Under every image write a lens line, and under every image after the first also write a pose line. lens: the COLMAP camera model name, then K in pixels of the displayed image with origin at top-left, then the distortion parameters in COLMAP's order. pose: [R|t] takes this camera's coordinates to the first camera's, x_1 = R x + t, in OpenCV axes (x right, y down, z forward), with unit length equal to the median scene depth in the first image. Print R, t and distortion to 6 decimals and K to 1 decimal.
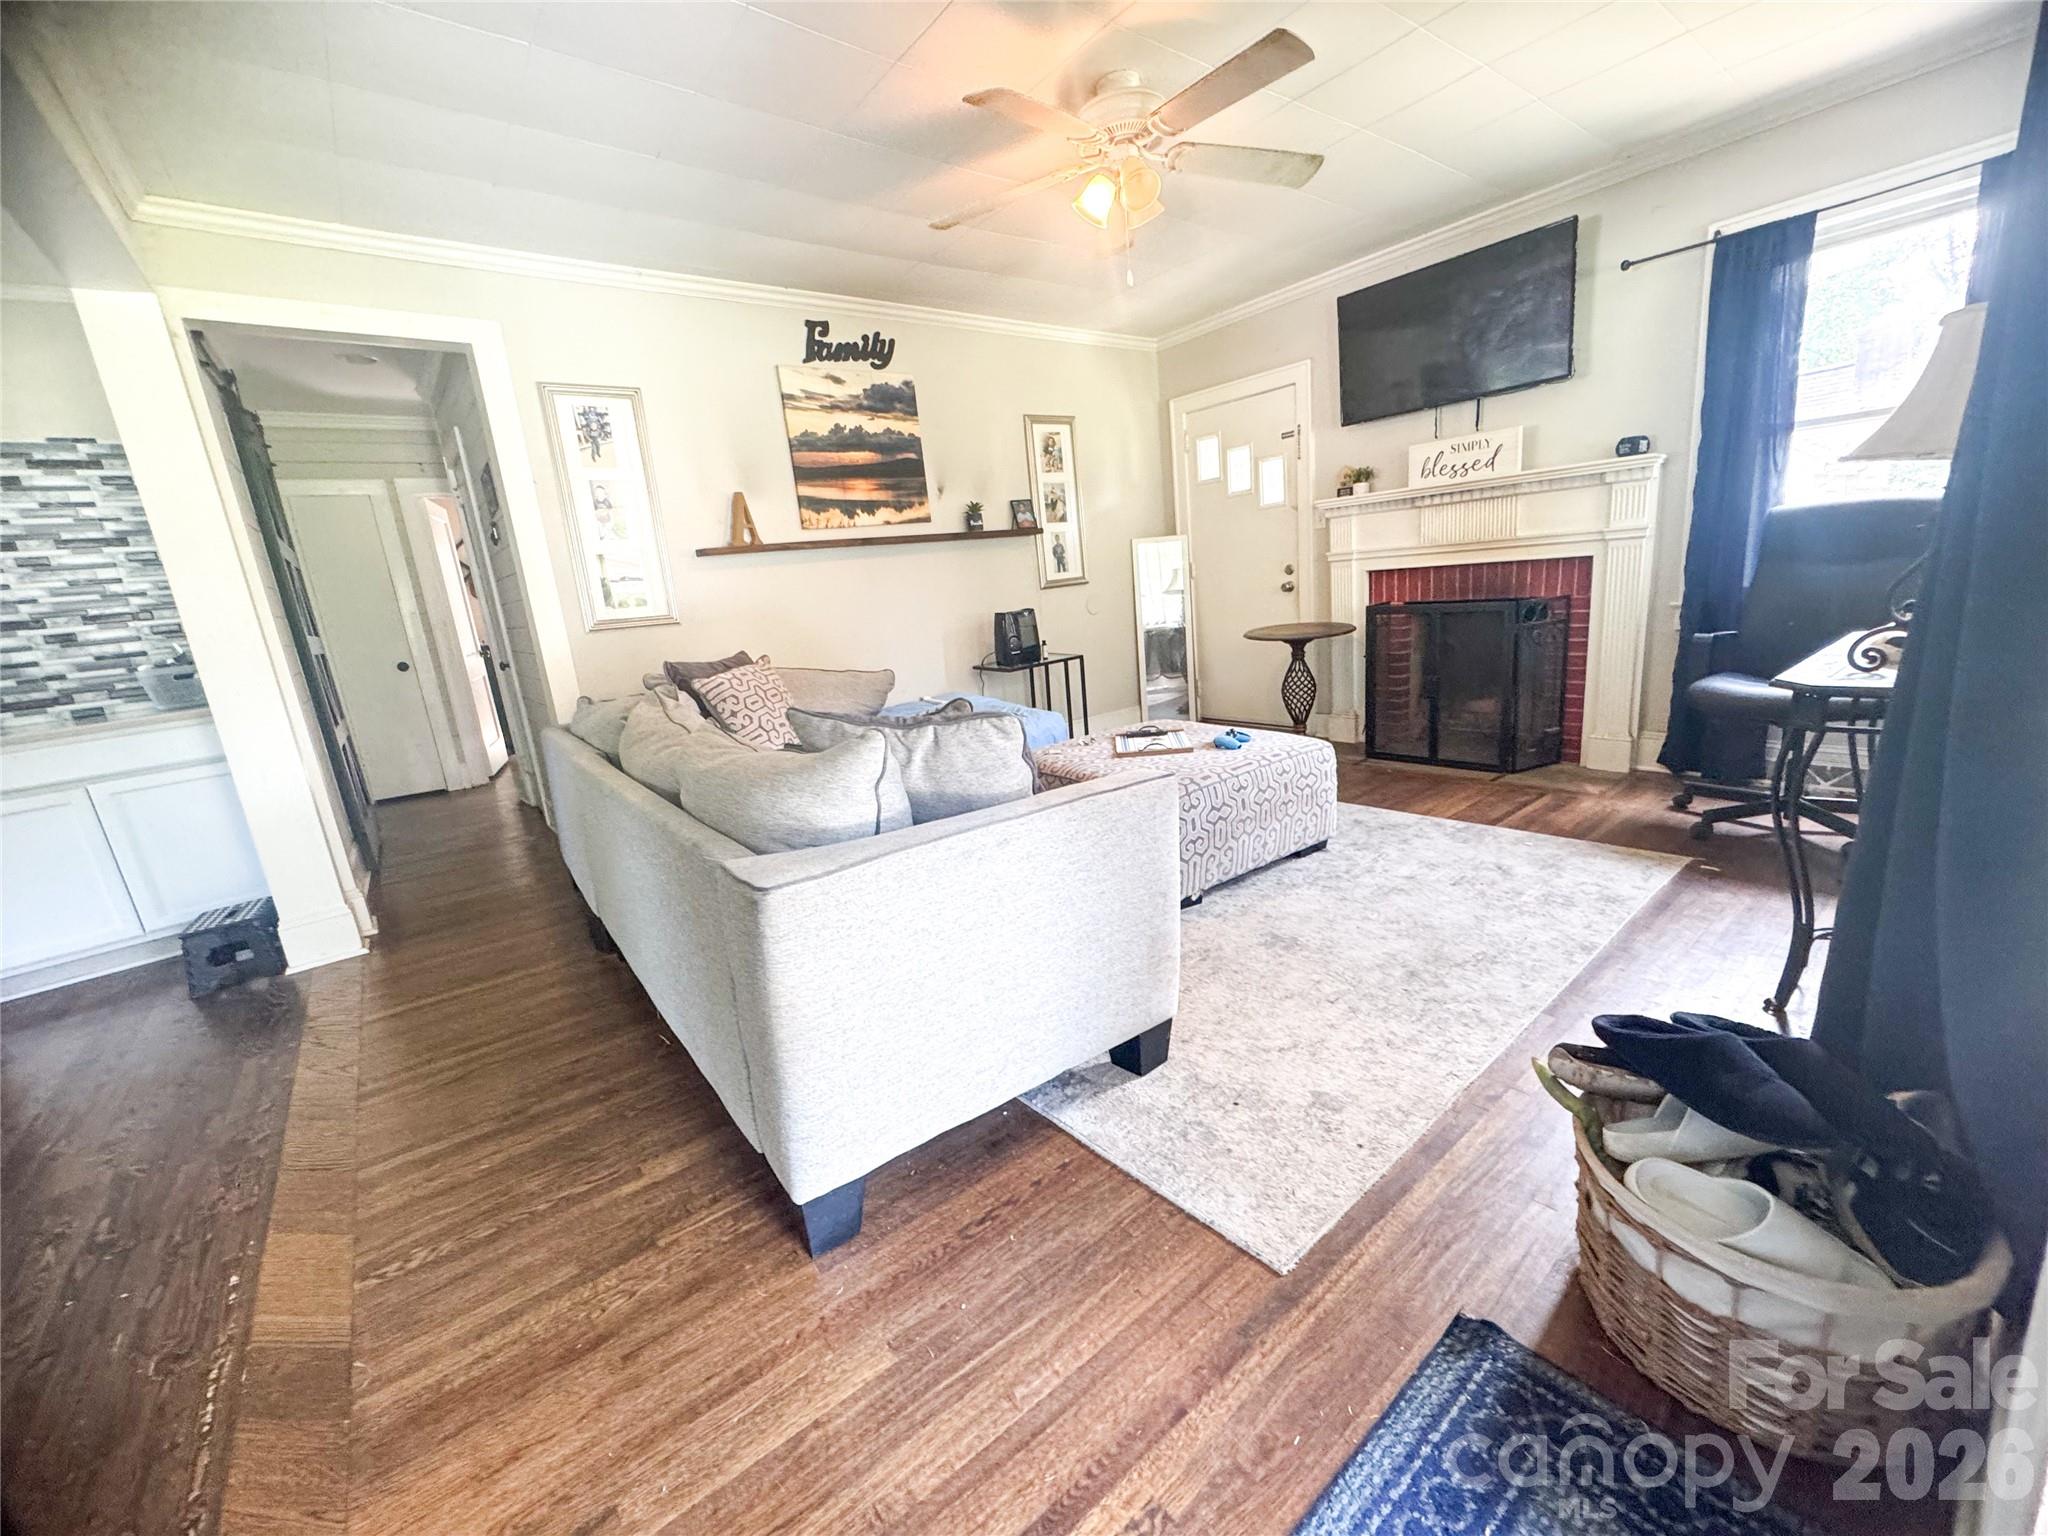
lens RADIAL K [[811.5, 0, 1024.0], [0, 811.5, 768.0], [0, 0, 1]] dist [-0.003382, 0.000296]
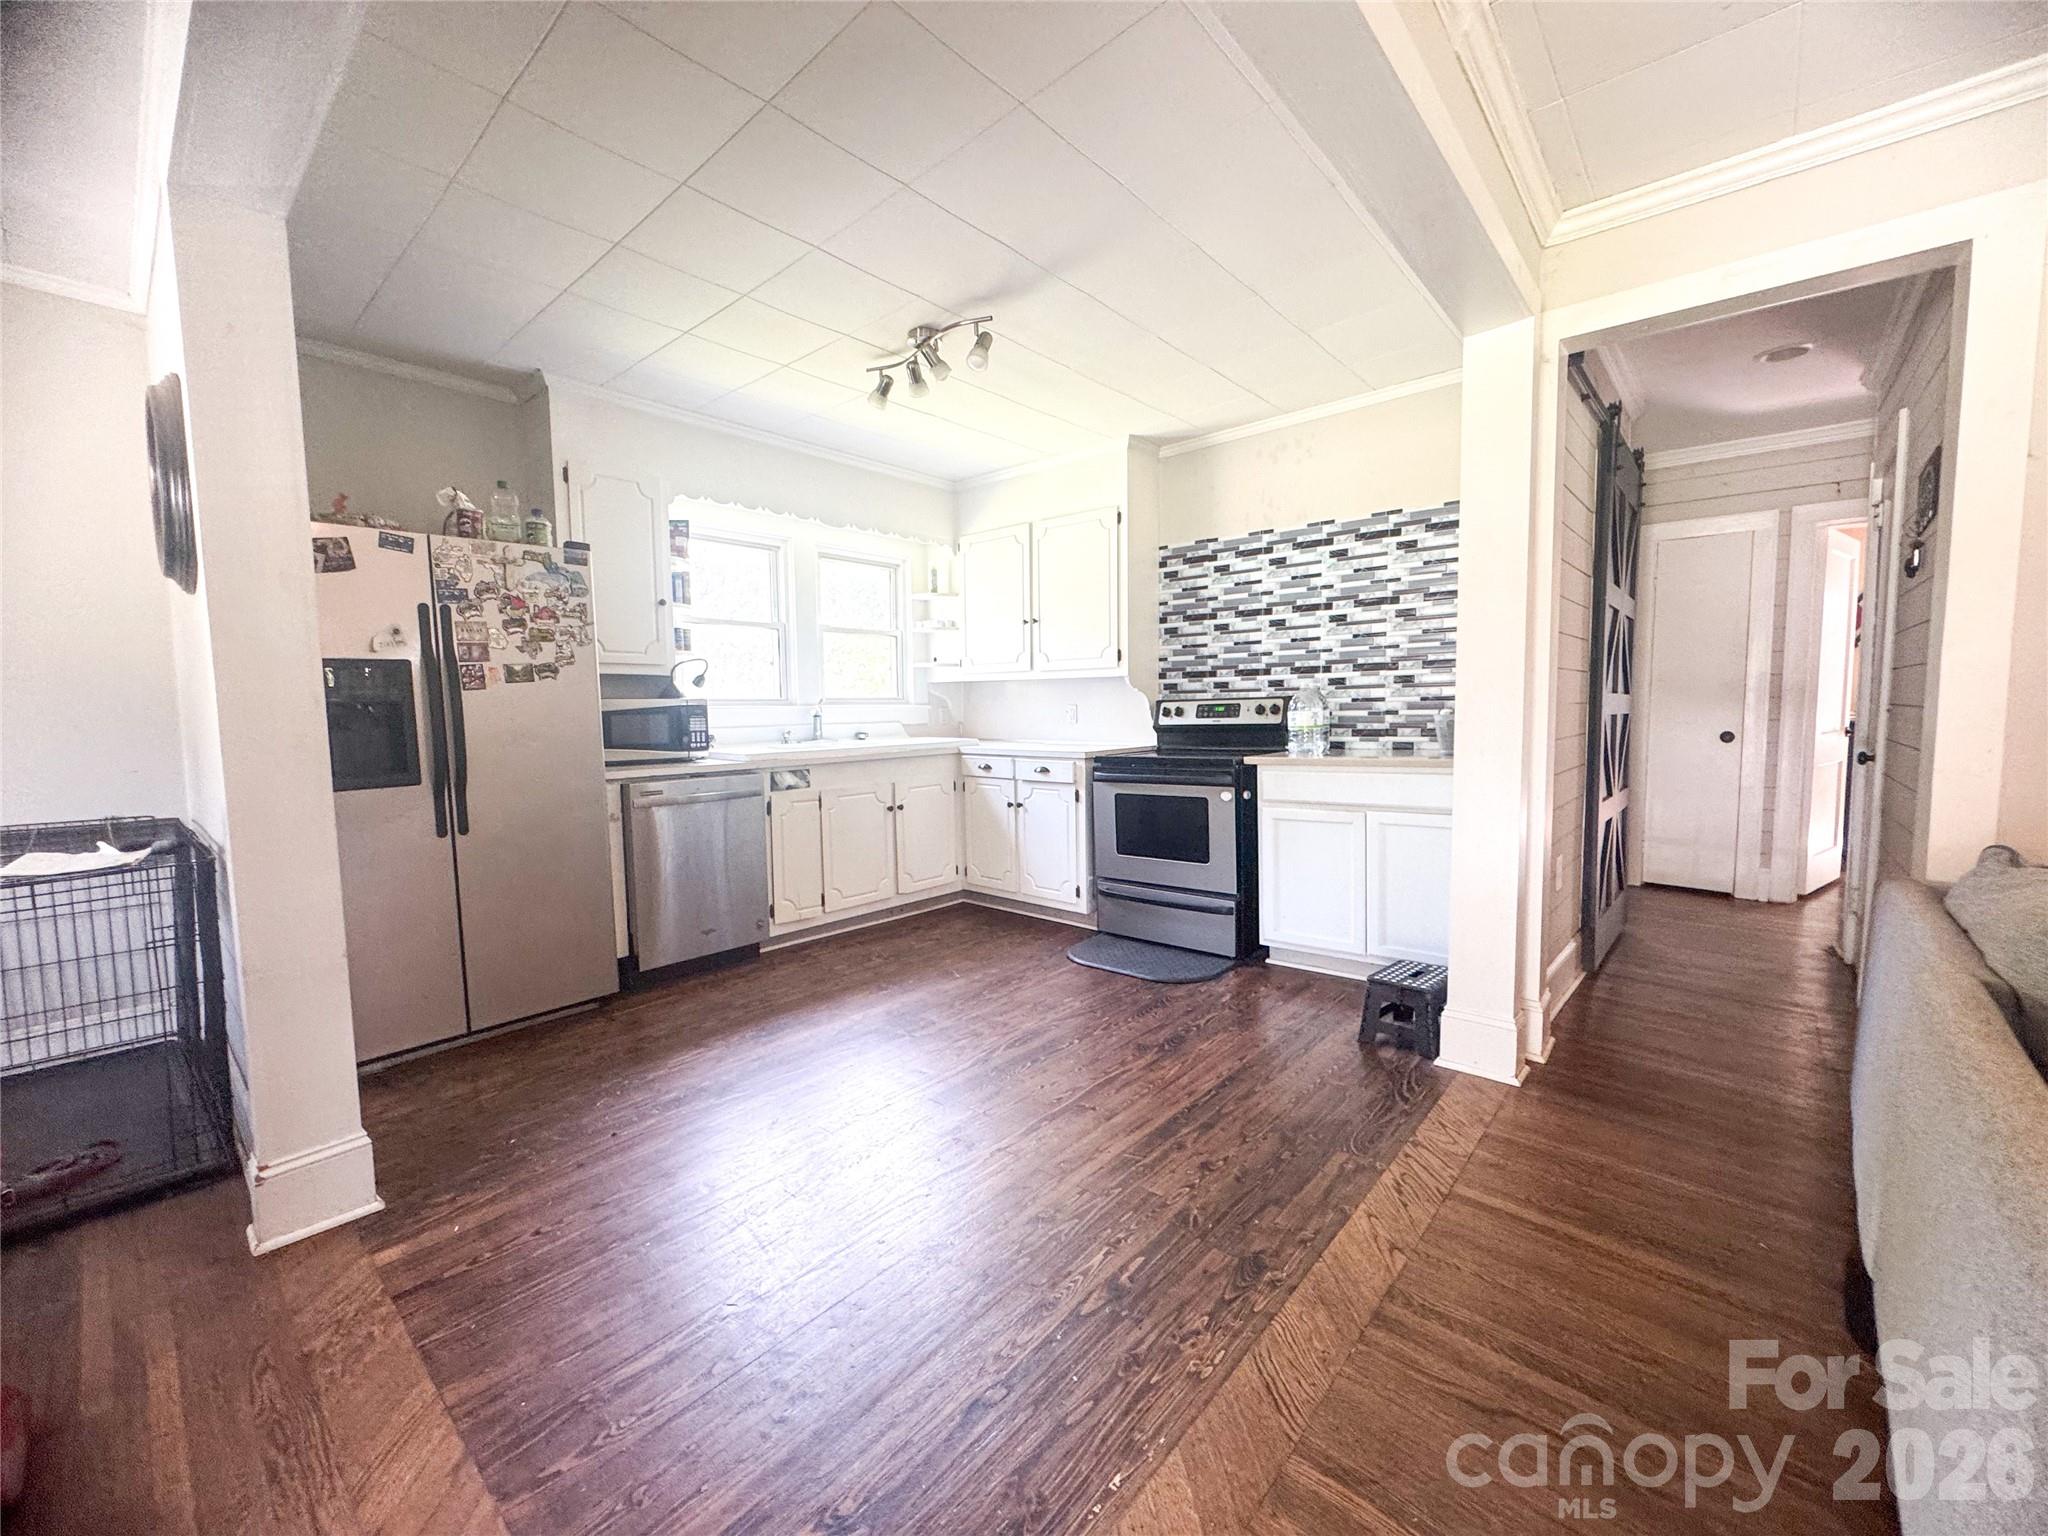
lens RADIAL K [[811.5, 0, 1024.0], [0, 811.5, 768.0], [0, 0, 1]] dist [-0.003382, 0.000296]
pose [[0.169380, 0.168459, -0.971047, -0.153369], [-0.229334, 0.964974, 0.127403, -0.062239], [0.958497, 0.201115, 0.202081, 0.281001]]
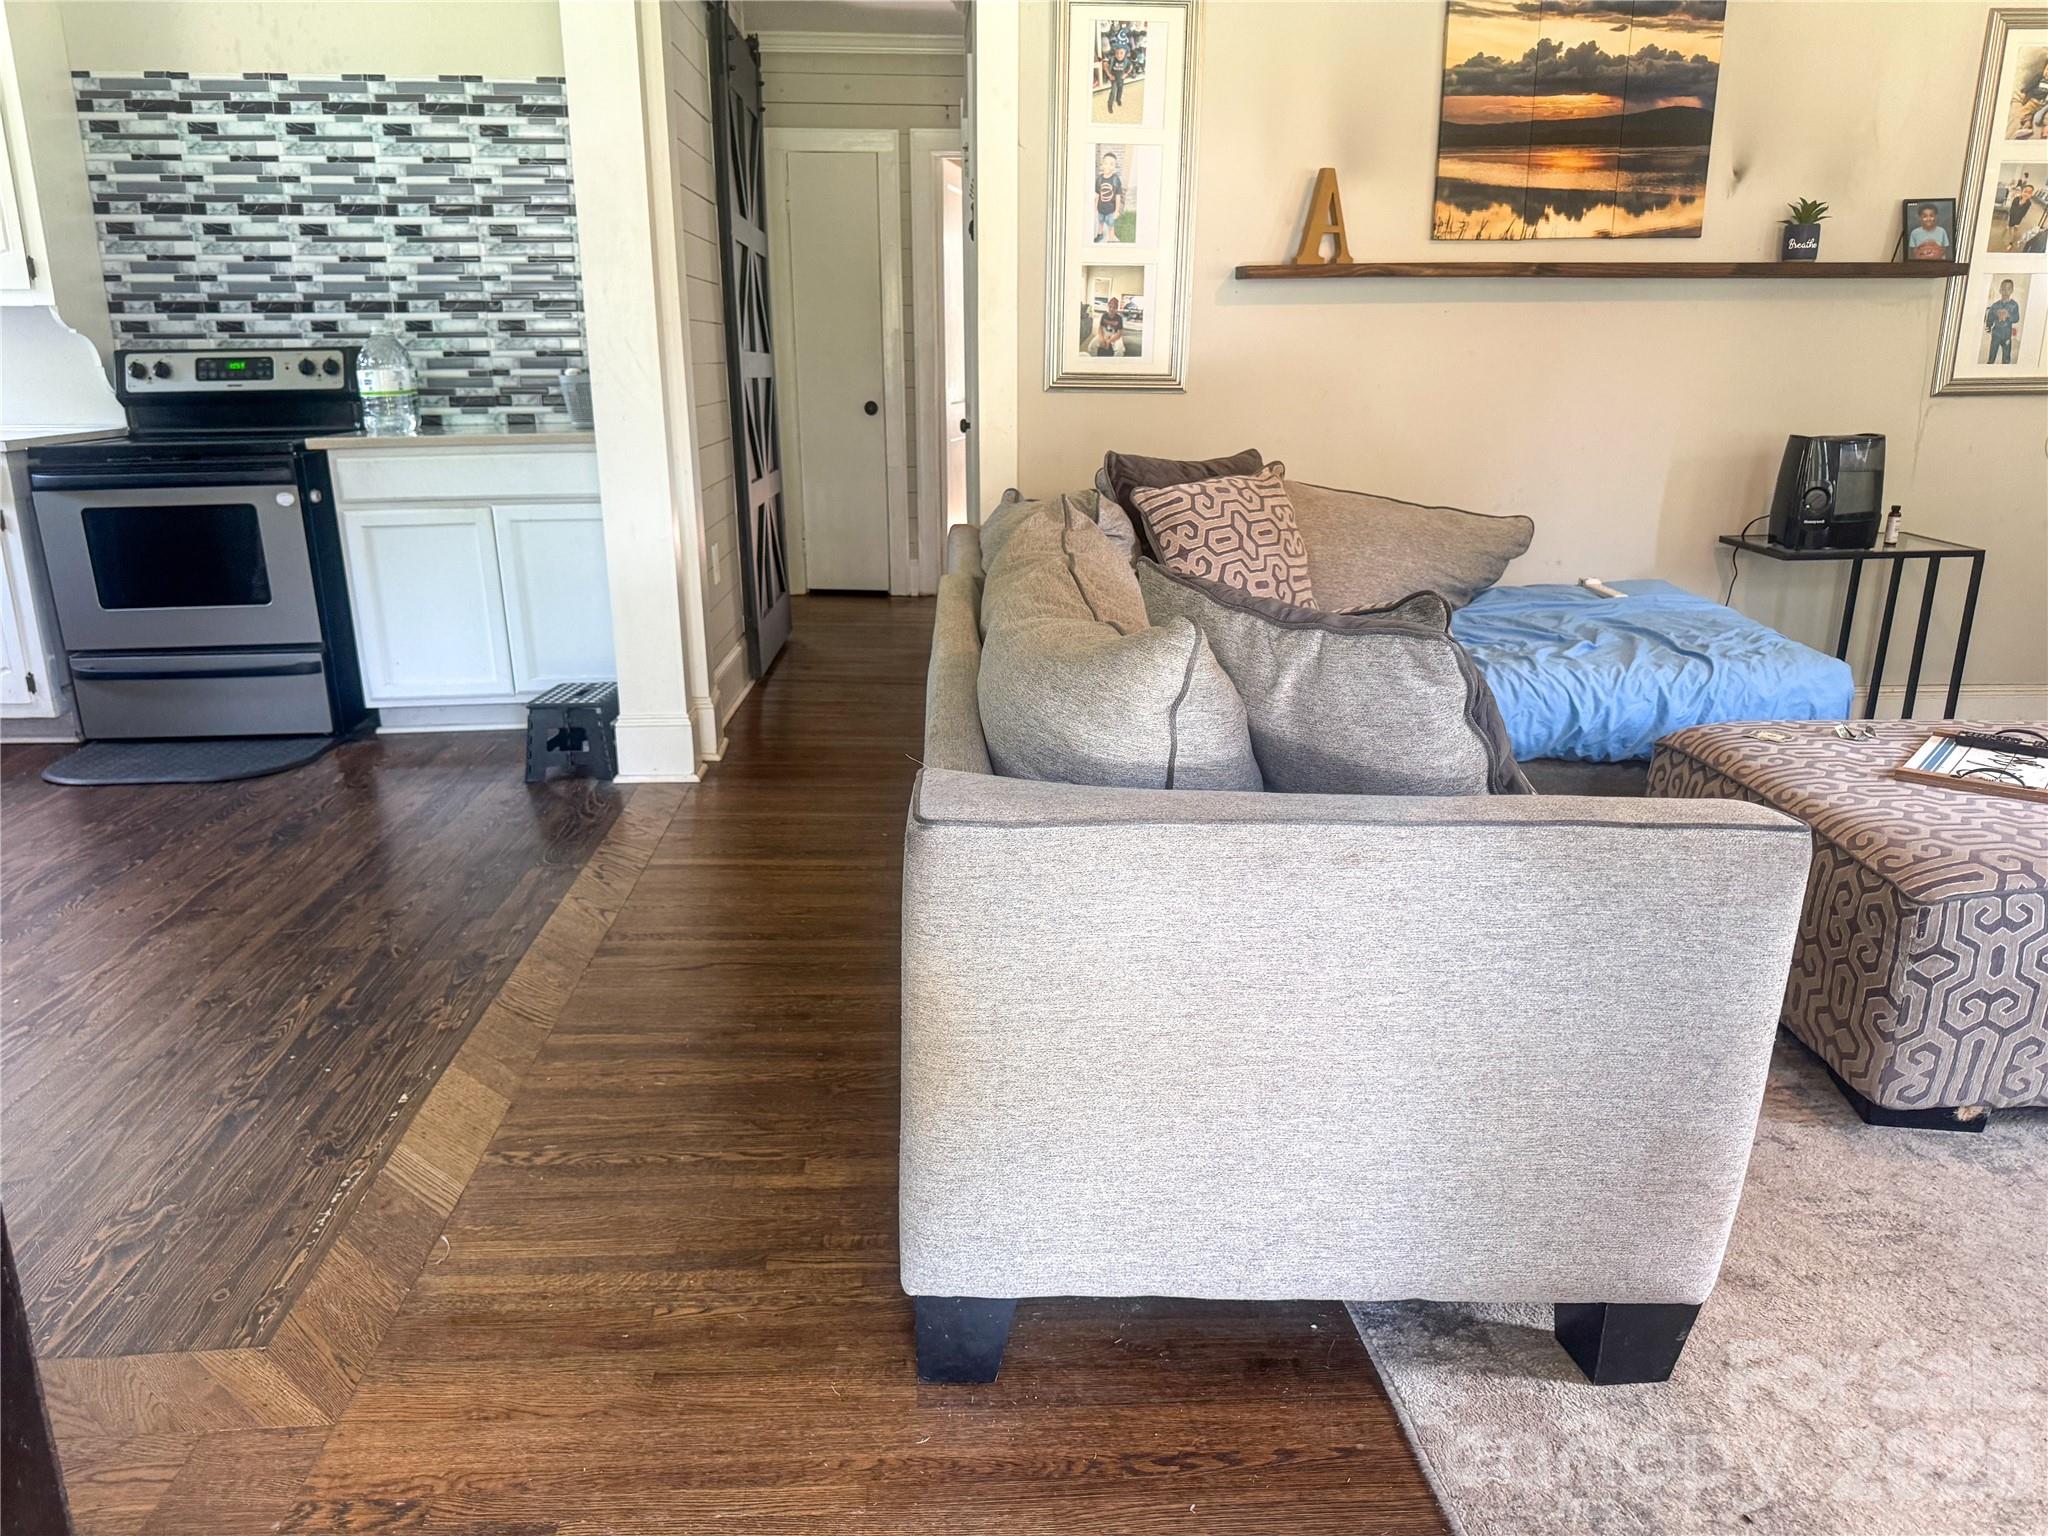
lens RADIAL K [[1452.1, 0, 1024.3], [0, 1452.1, 773.9], [0, 0, 1]] dist [0.014536, -0.018930]
pose [[0.816202, 0.246842, -0.522382, 0.137023], [-0.206371, 0.969052, 0.135461, -0.024656], [0.539653, -0.002759, 0.841883, 0.020074]]
